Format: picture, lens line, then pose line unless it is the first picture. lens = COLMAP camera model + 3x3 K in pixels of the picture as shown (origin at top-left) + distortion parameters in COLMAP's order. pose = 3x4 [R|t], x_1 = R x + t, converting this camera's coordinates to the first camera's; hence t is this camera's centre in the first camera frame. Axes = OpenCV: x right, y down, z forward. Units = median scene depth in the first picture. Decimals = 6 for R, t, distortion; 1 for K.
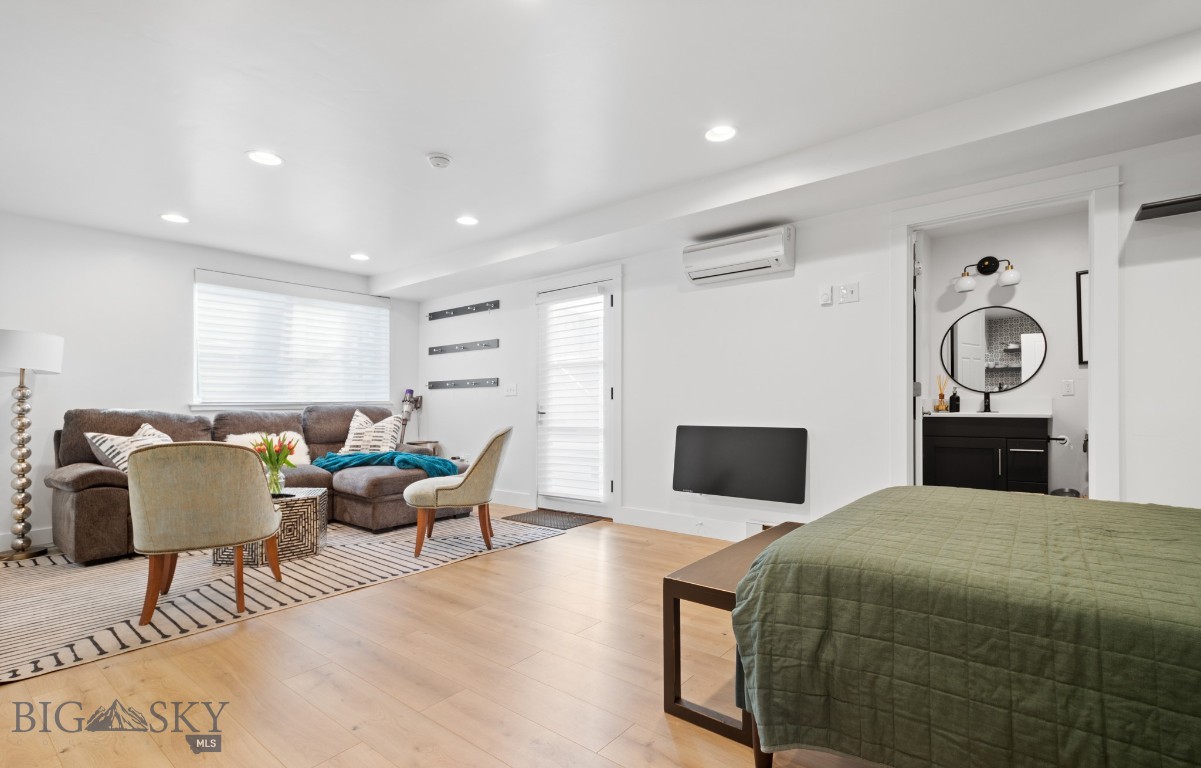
lens RADIAL K [[543.5, 0, 604.9], [0, 543.5, 387.6], [0, 0, 1]] dist [0.001878, 0.000118]
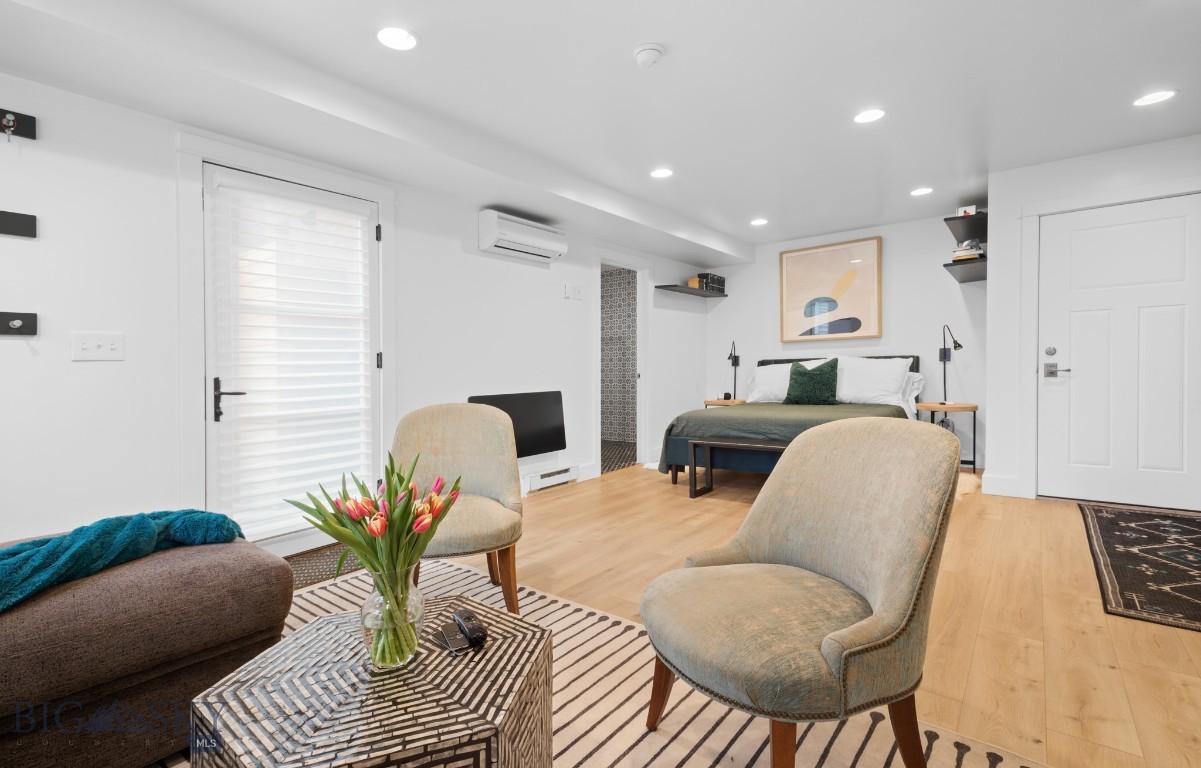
lens RADIAL K [[556.7, 0, 604.2], [0, 556.7, 384.8], [0, 0, 1]] dist [0.005848, 0.000505]
pose [[0.005214, -0.010557, 0.999931, -0.740116], [-0.005138, 0.999931, 0.010584, 0.033729], [-0.999973, -0.005192, 0.005159, 0.707178]]
